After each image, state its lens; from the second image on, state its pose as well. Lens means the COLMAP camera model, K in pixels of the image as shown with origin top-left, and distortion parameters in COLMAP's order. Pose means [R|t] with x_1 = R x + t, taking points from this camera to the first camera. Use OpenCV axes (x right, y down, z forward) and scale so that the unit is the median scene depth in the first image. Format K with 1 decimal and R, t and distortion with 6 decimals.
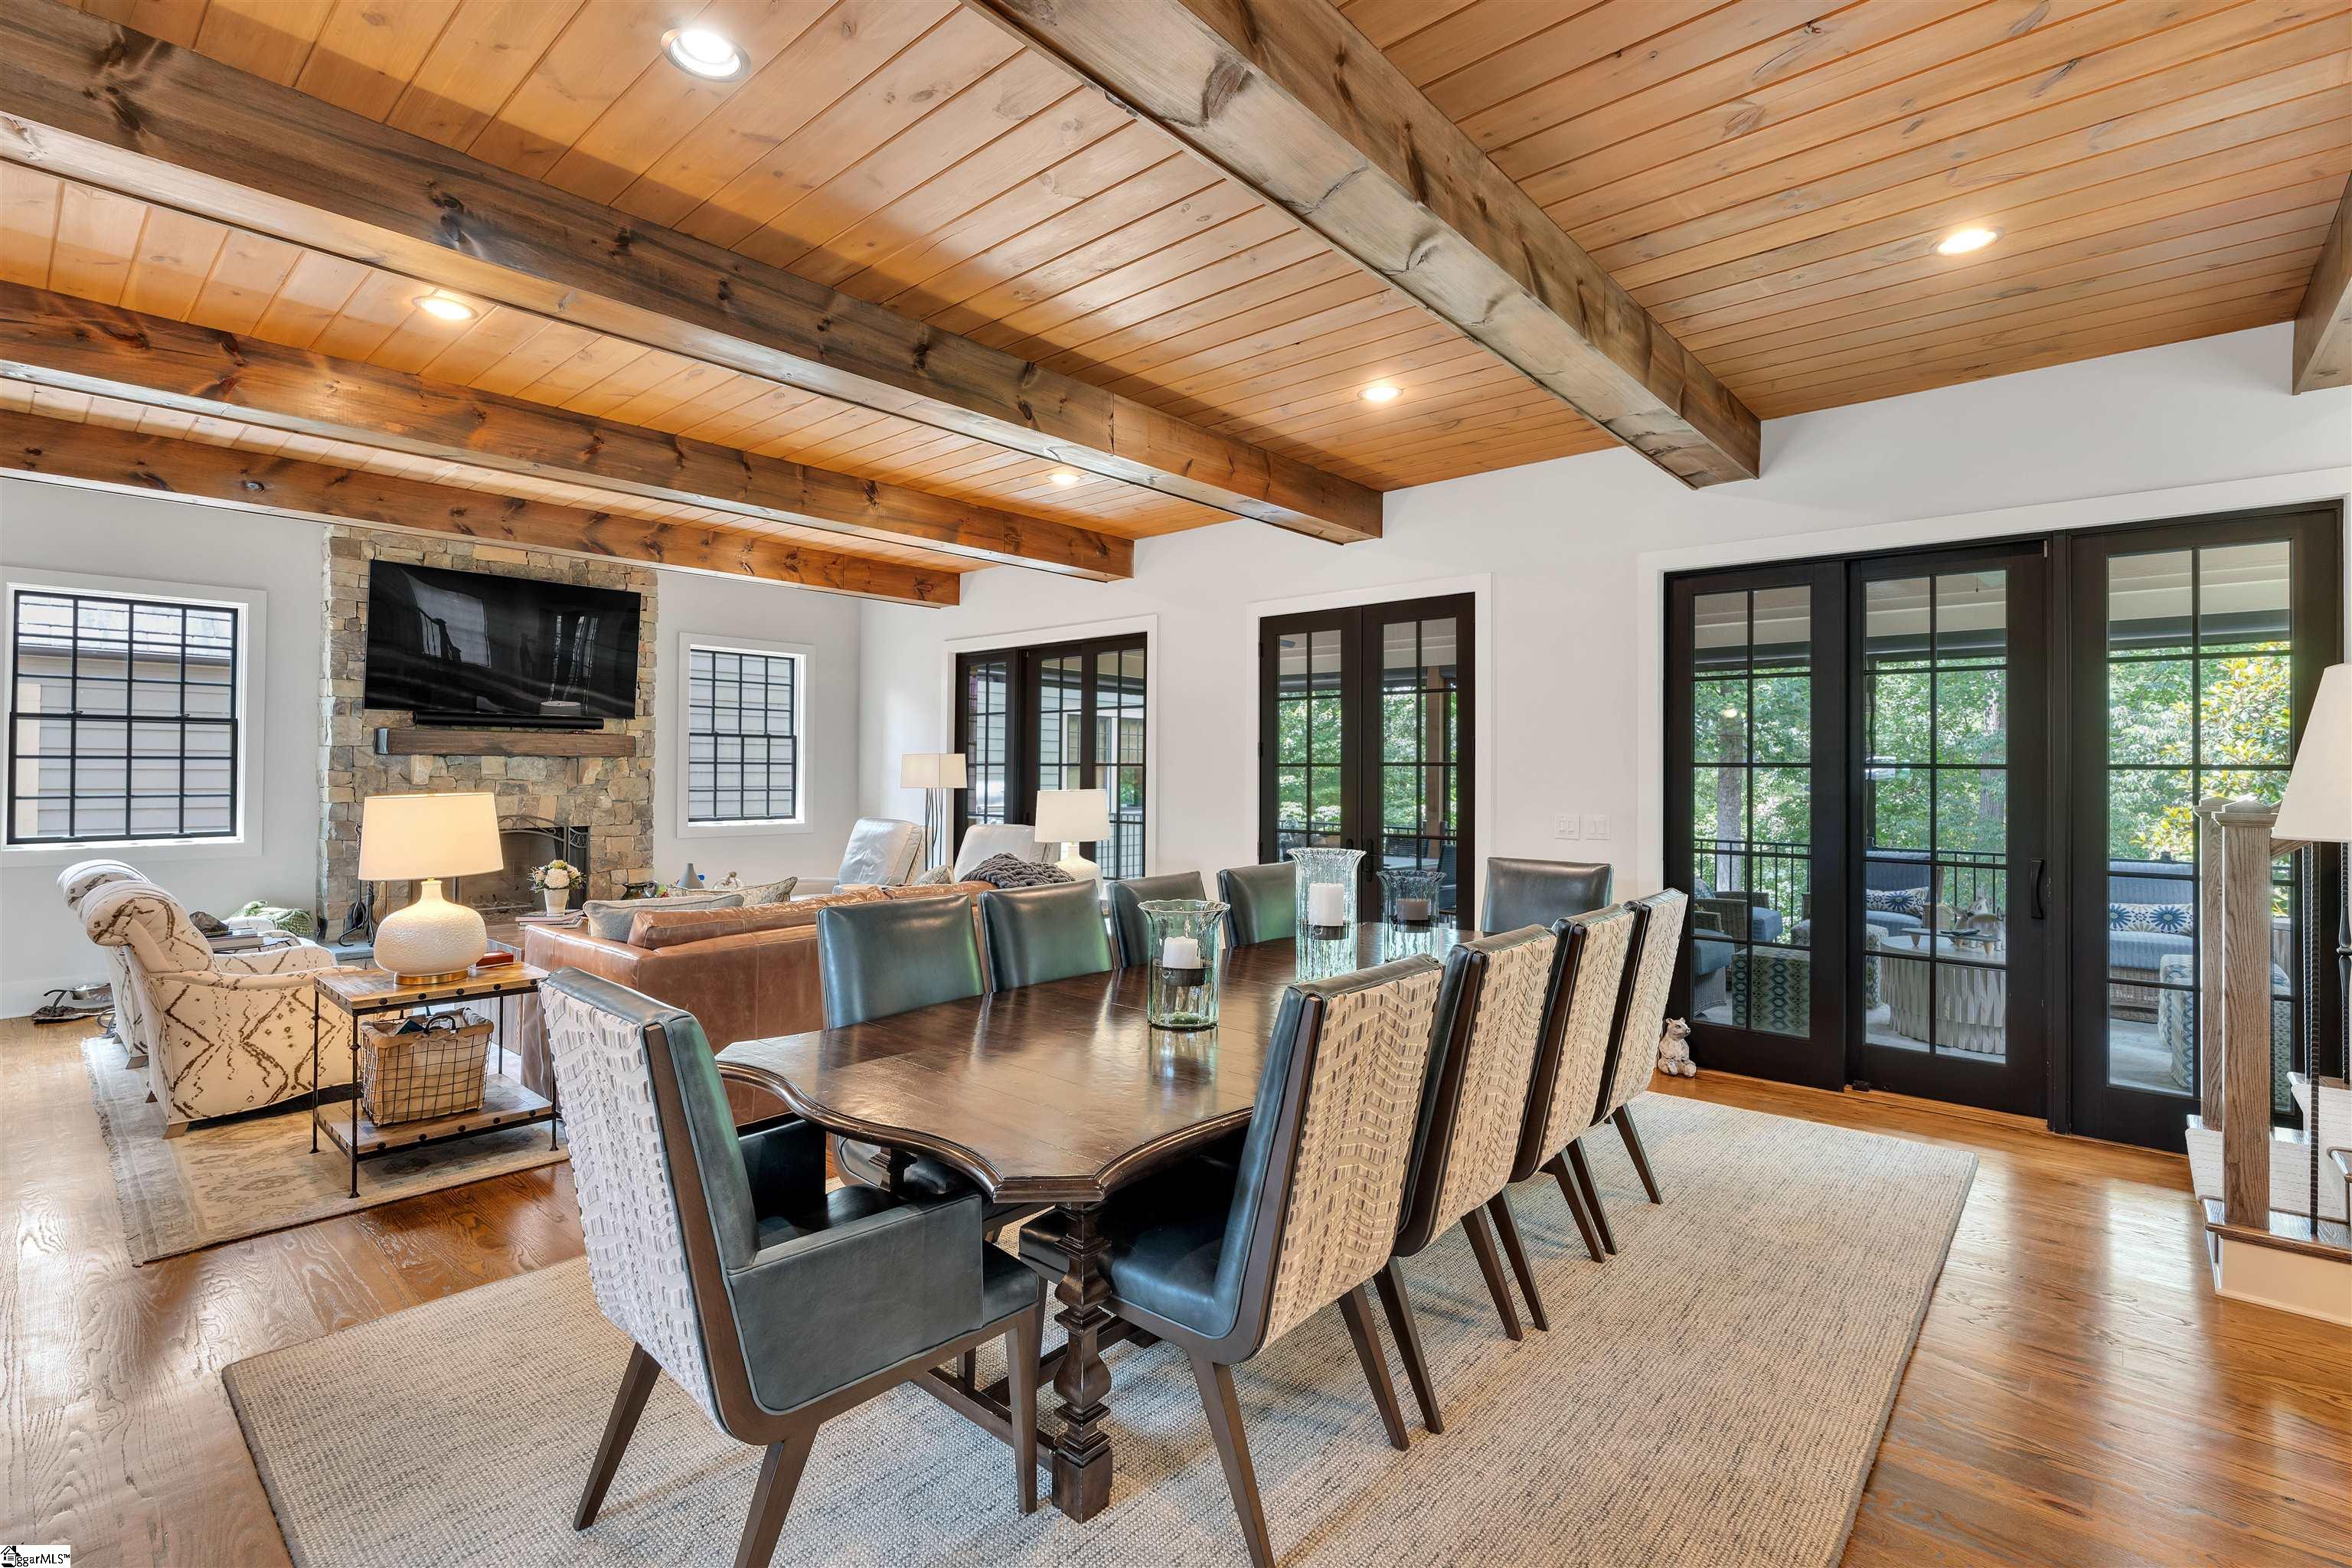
lens RADIAL K [[1068.7, 0, 1174.9], [0, 1068.7, 756.1], [0, 0, 1]] dist [-0.004180, -0.000795]
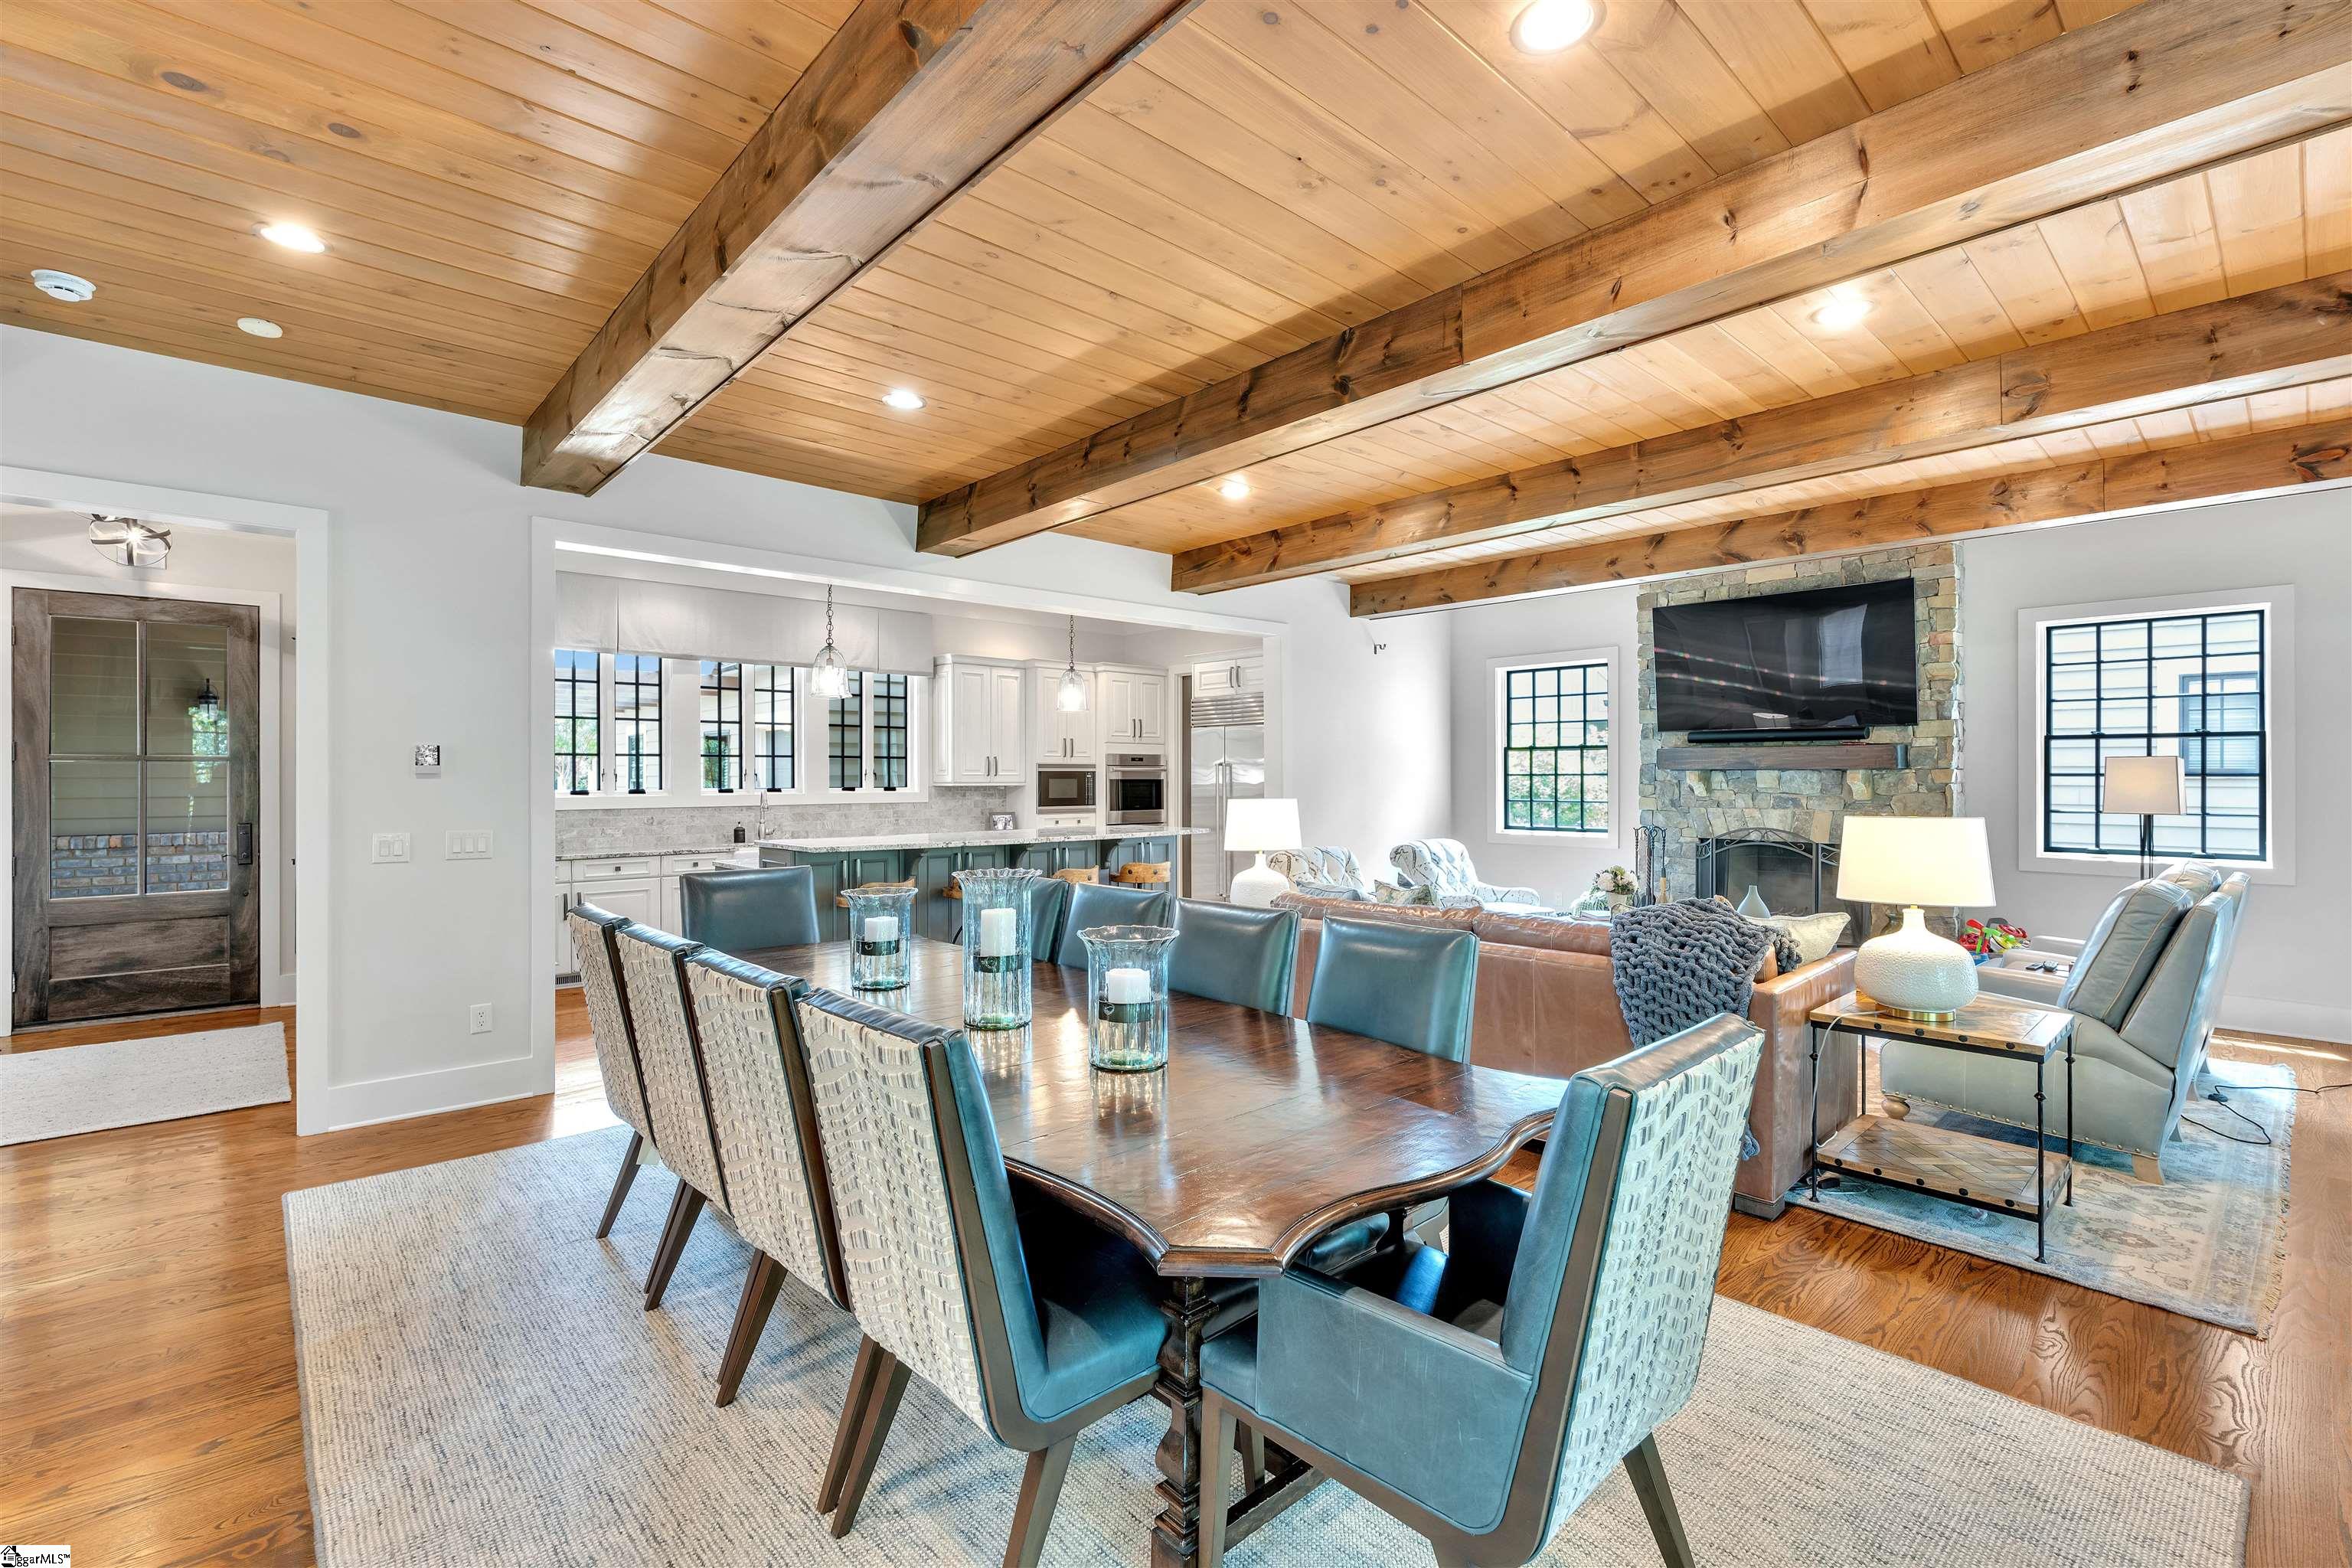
lens RADIAL K [[1035.7, 0, 1166.7], [0, 1035.7, 777.3], [0, 0, 1]] dist [-0.002415, 0.000200]
pose [[-0.114735, -0.004984, -0.993384, 0.462770], [0.010995, 0.999920, -0.006287, 0.007380], [0.993335, -0.011643, -0.114671, 0.585873]]
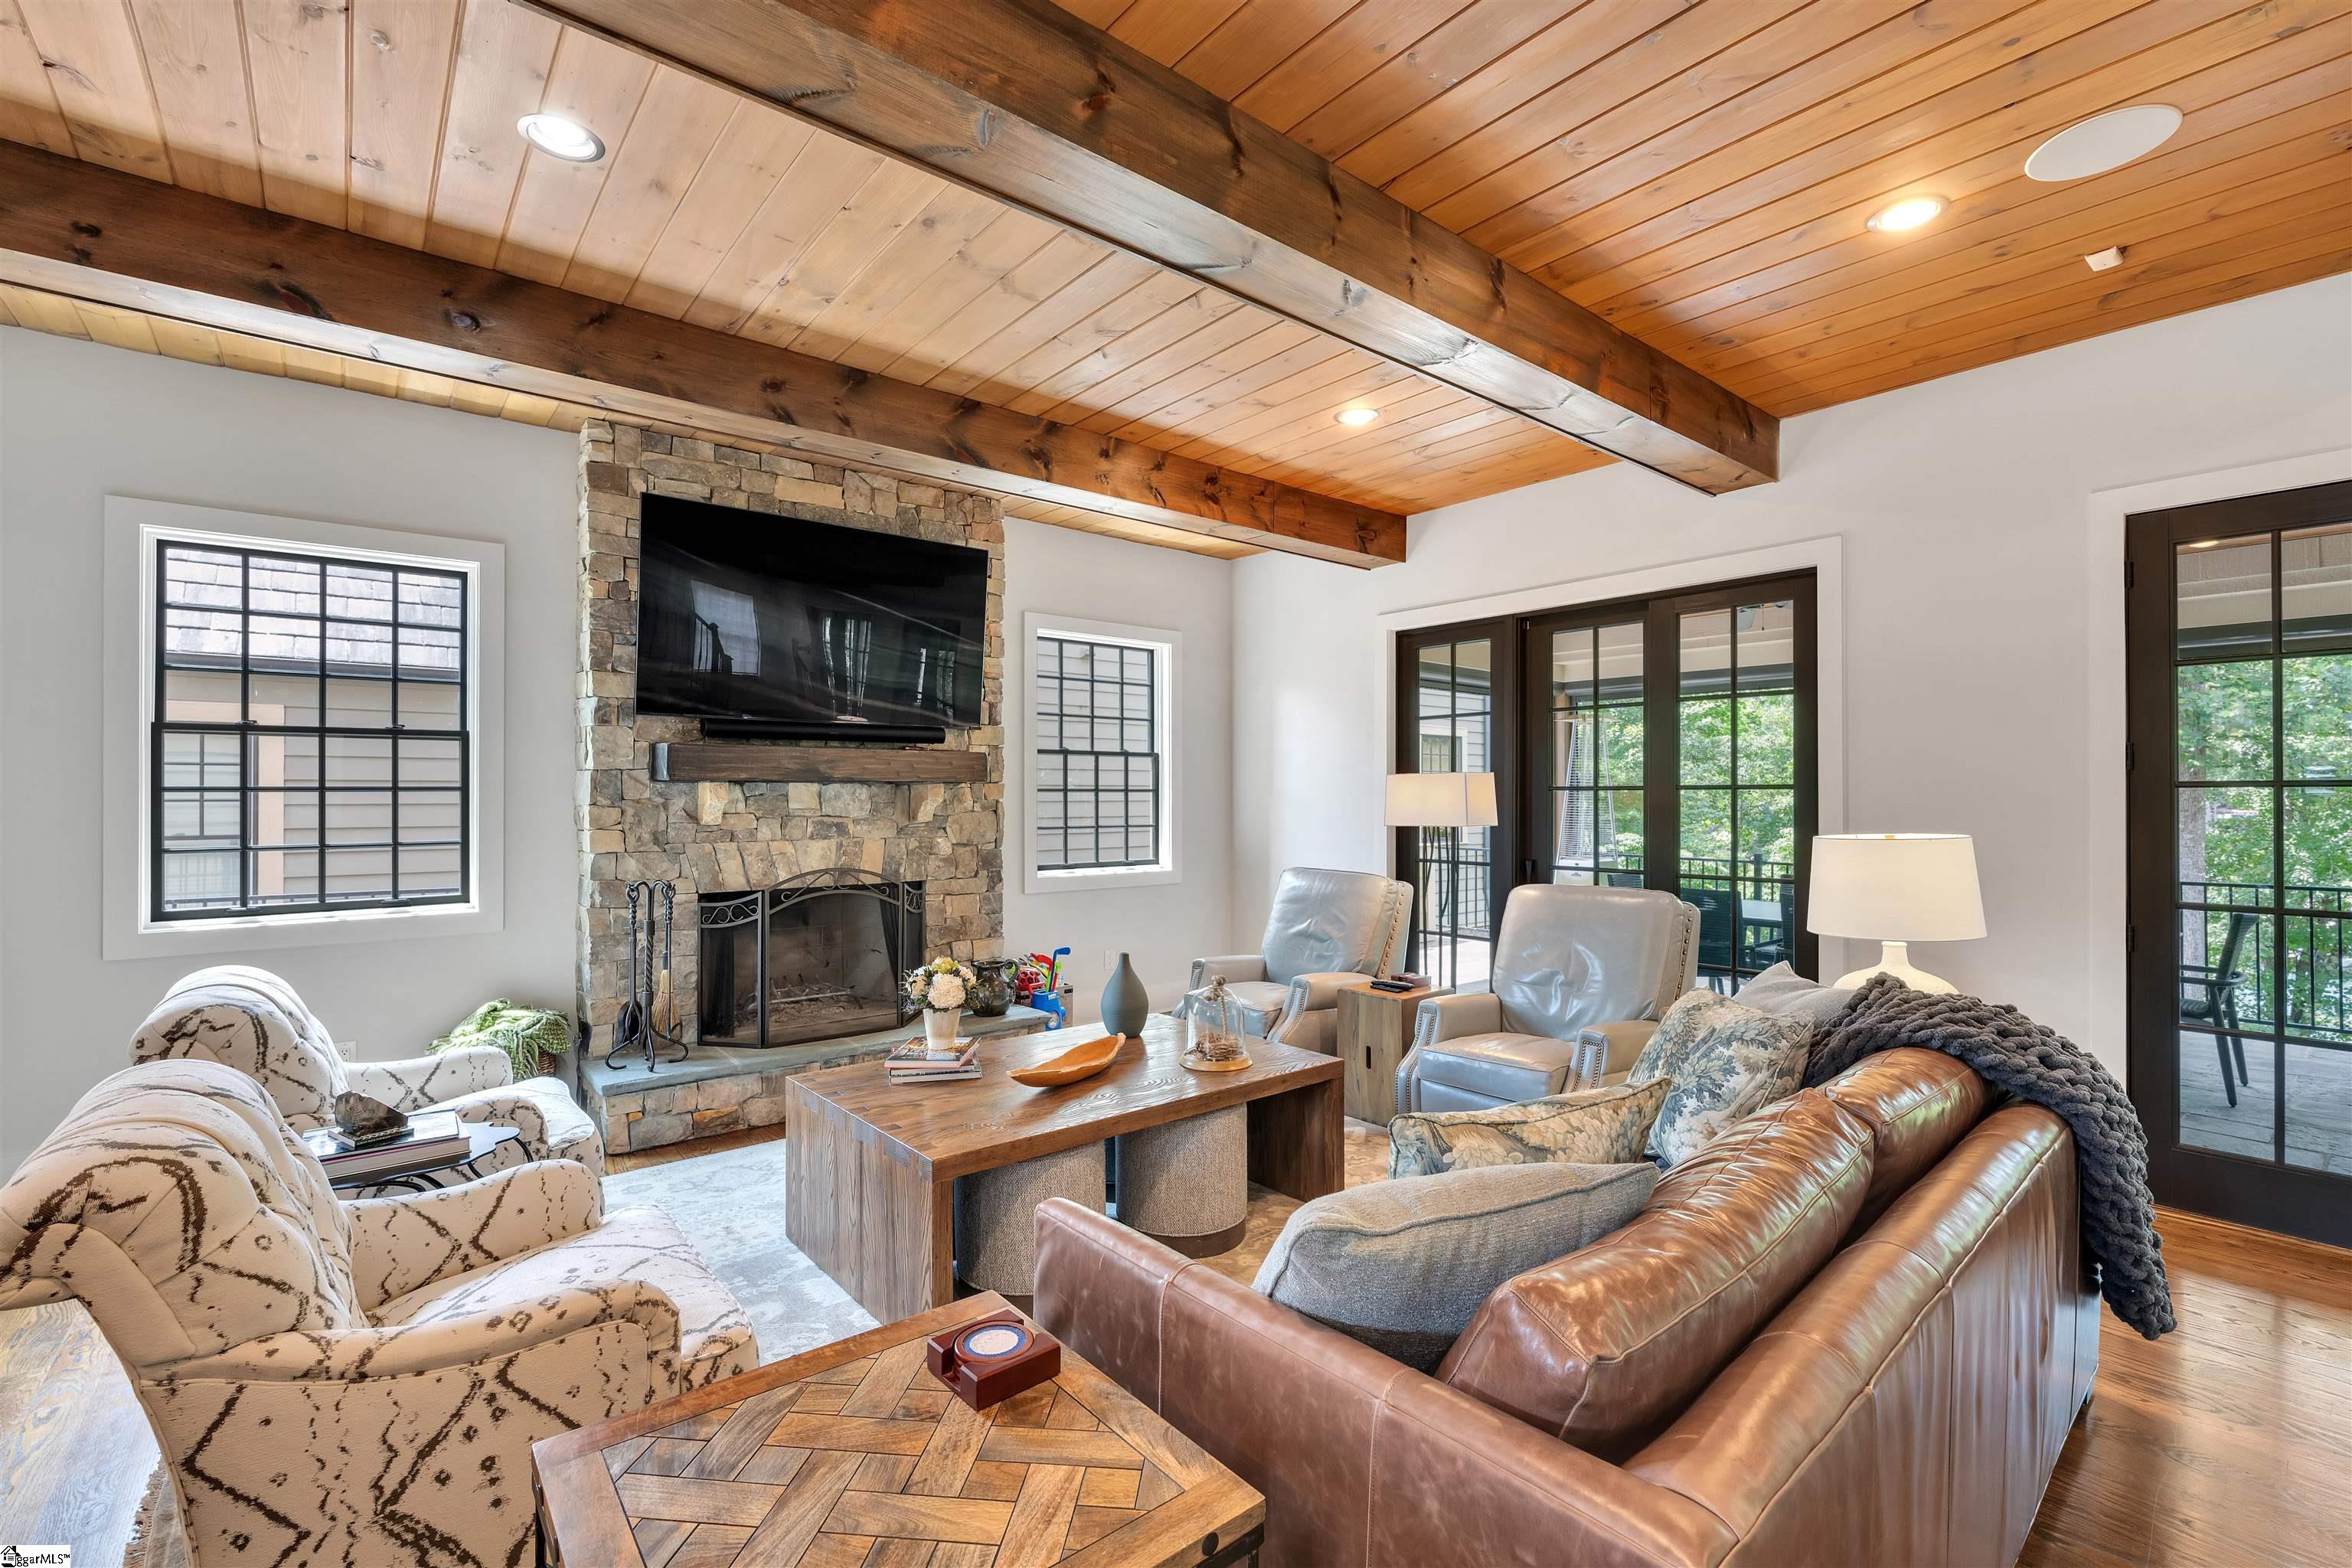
lens RADIAL K [[1020.7, 0, 1184.0], [0, 1020.7, 788.7], [0, 0, 1]] dist [-0.007038, 0.000601]
pose [[0.988710, -0.009092, -0.149566, -0.320398], [0.010033, 0.999934, 0.005543, 0.002844], [0.149506, -0.006981, 0.988736, 0.412328]]
